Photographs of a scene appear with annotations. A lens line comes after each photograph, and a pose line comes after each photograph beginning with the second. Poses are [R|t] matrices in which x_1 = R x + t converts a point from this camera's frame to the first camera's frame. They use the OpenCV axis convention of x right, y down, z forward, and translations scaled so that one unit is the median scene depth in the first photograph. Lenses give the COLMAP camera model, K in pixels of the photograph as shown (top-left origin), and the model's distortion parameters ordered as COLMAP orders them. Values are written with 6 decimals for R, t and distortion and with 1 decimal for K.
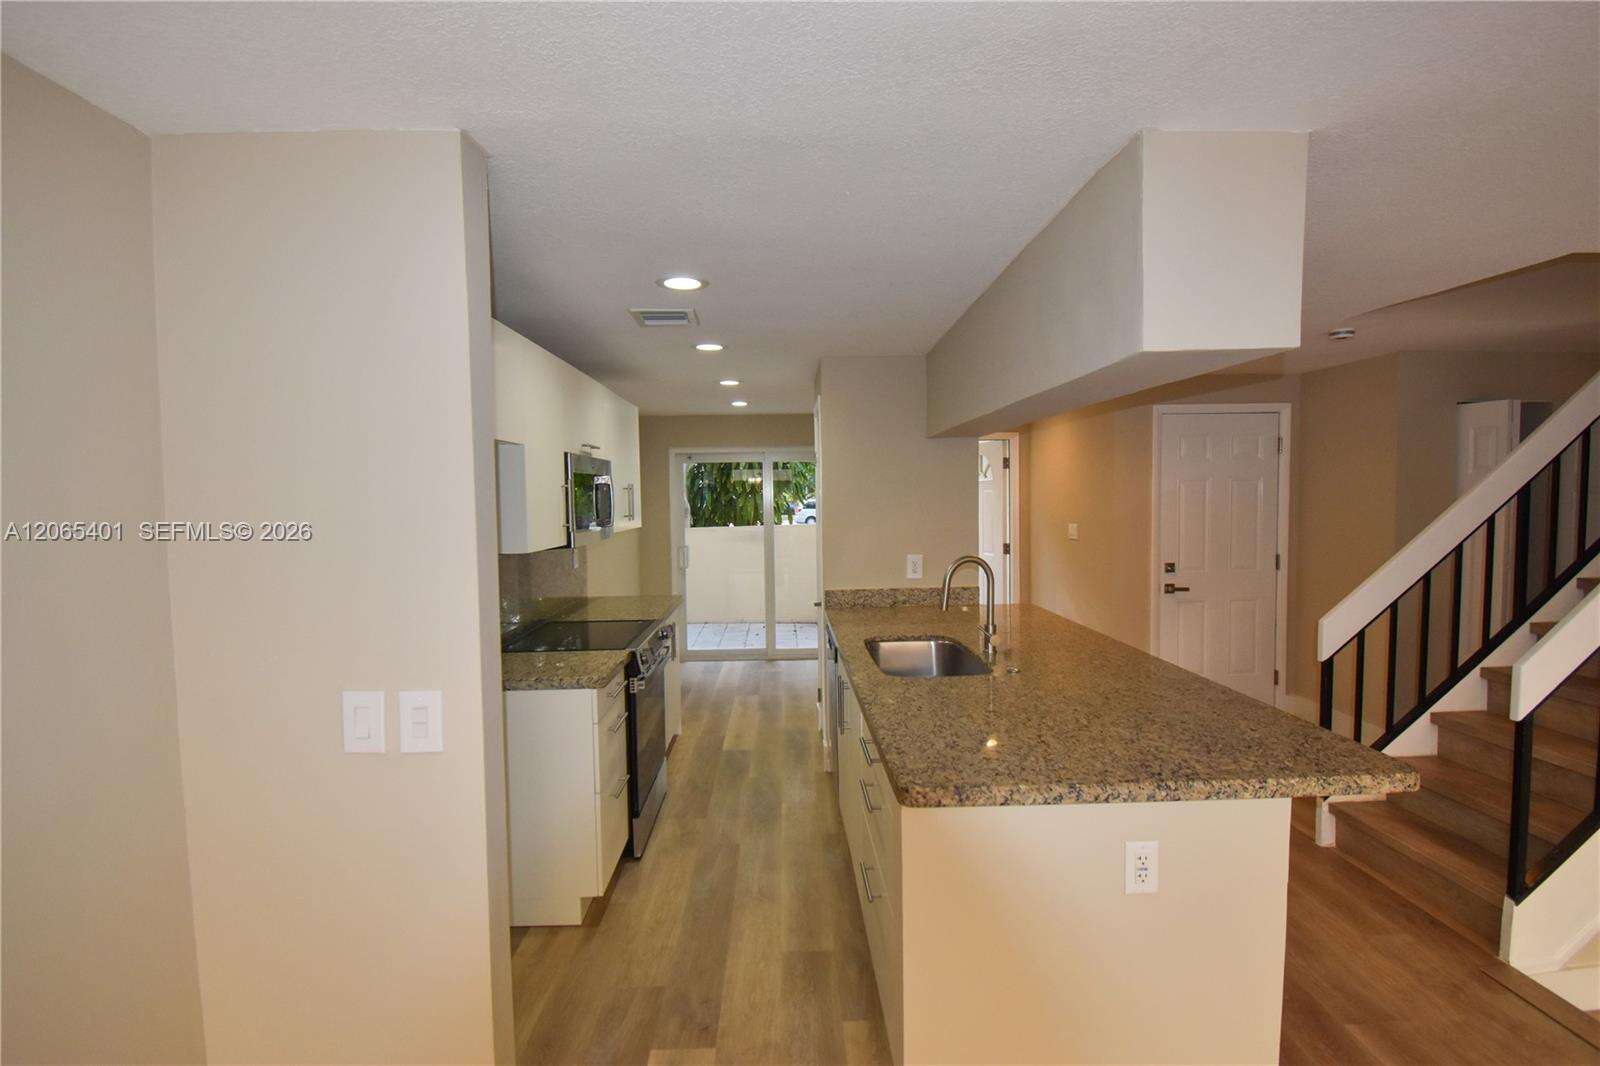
lens RADIAL K [[742.7, 0, 800.0], [0, 742.7, 533.0], [0, 0, 1]] dist [0.020244, -0.026265]
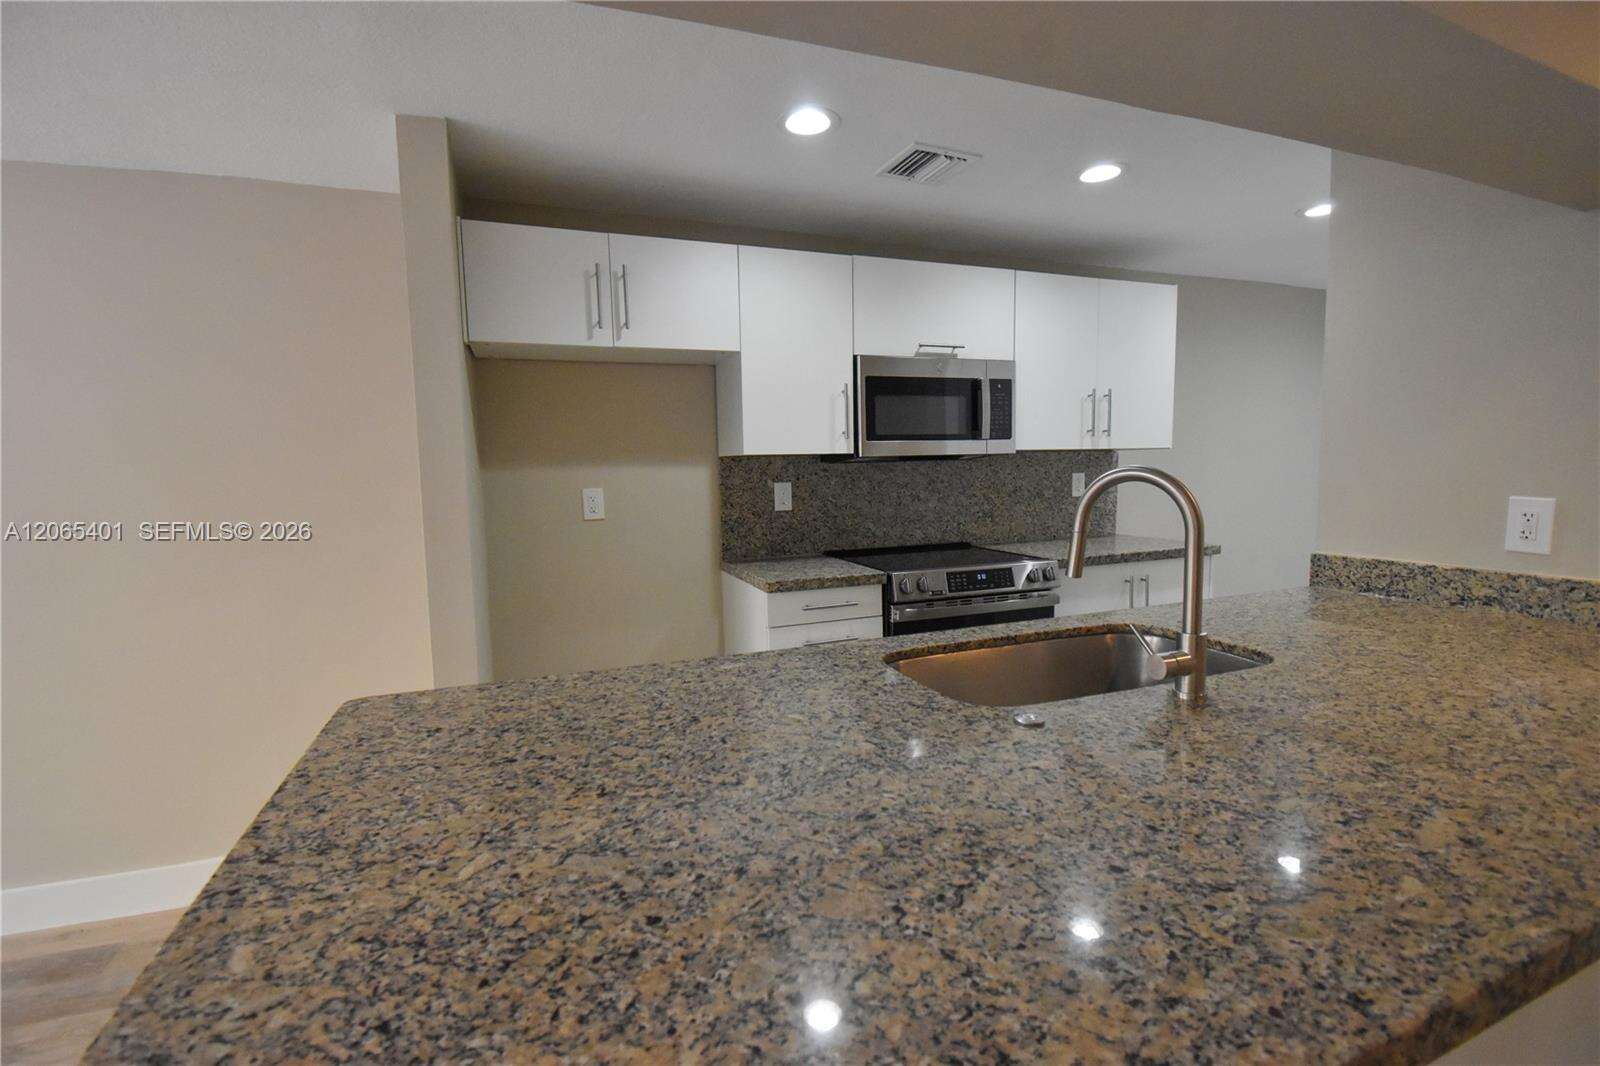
lens RADIAL K [[710.2, 0, 800.0], [0, 710.2, 533.0], [0, 0, 1]] dist [0.015688, -0.022852]
pose [[0.332518, 0.099513, -0.937832, 0.763299], [-0.033787, 0.995036, 0.093603, 0.049851], [0.942491, 0.000562, 0.334230, 0.898419]]
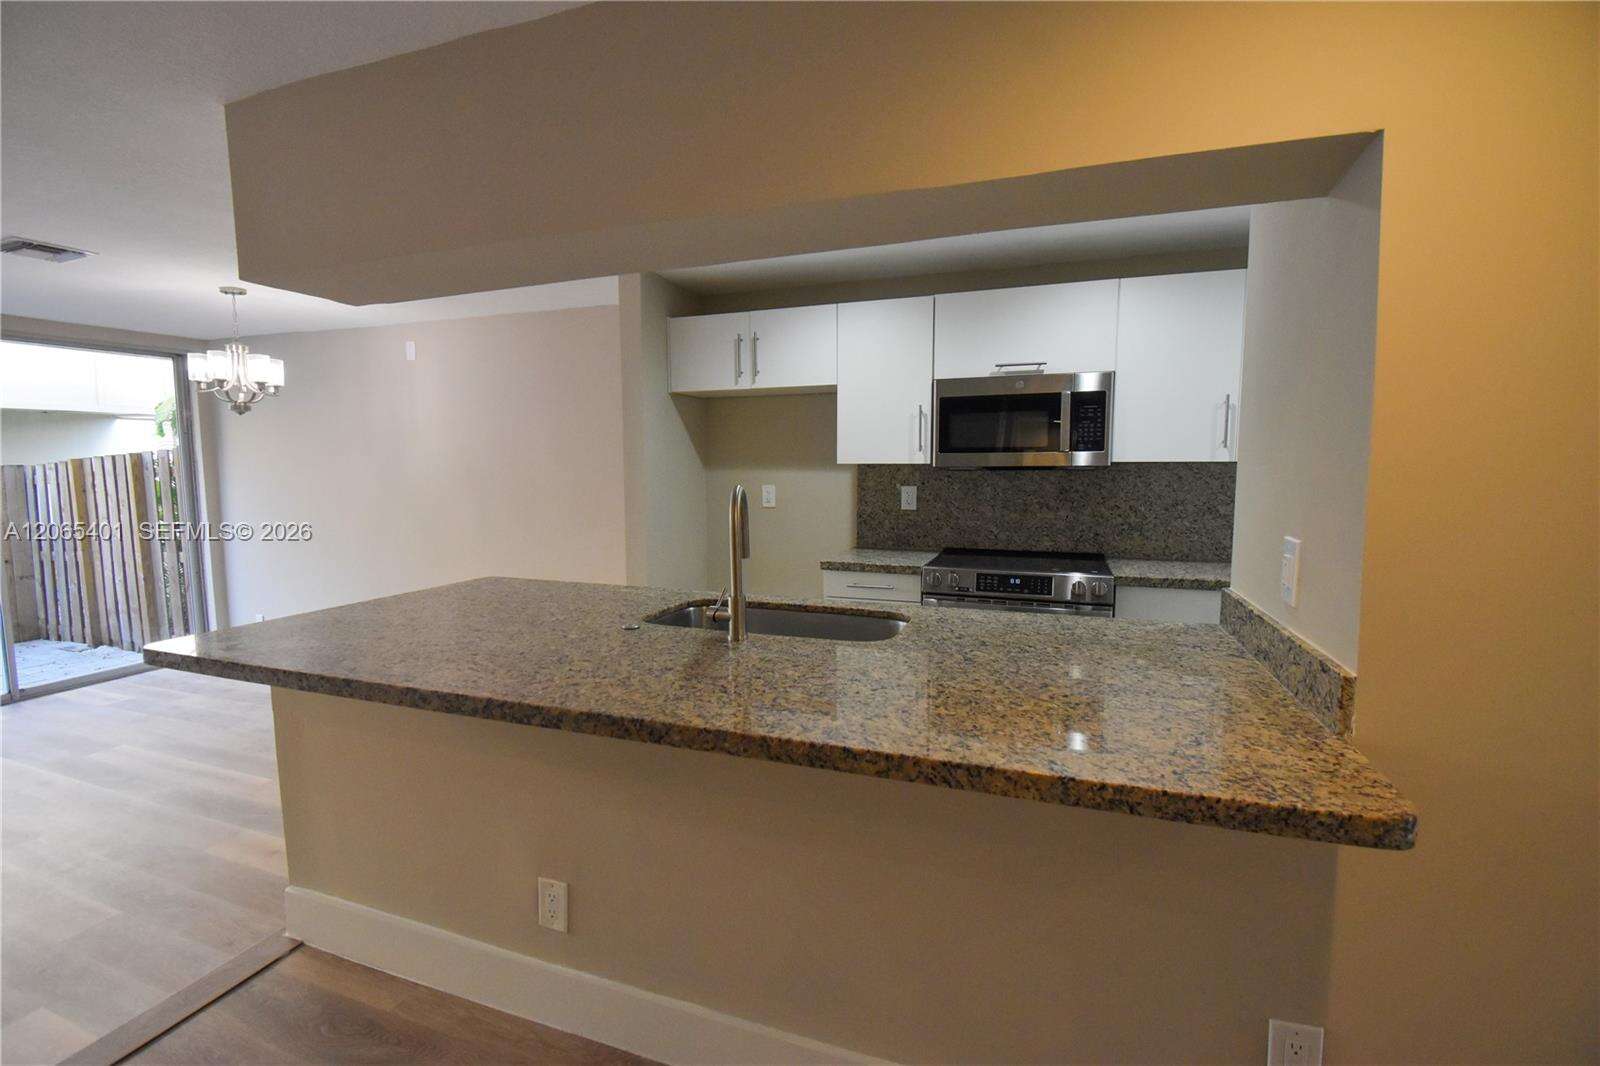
lens RADIAL K [[710.2, 0, 800.0], [0, 710.2, 533.0], [0, 0, 1]] dist [0.015688, -0.022852]
pose [[-0.373013, 0.105883, -0.921765, 1.088834], [-0.039257, 0.990776, 0.129697, -0.016719], [0.926995, 0.084565, -0.365416, 1.743315]]
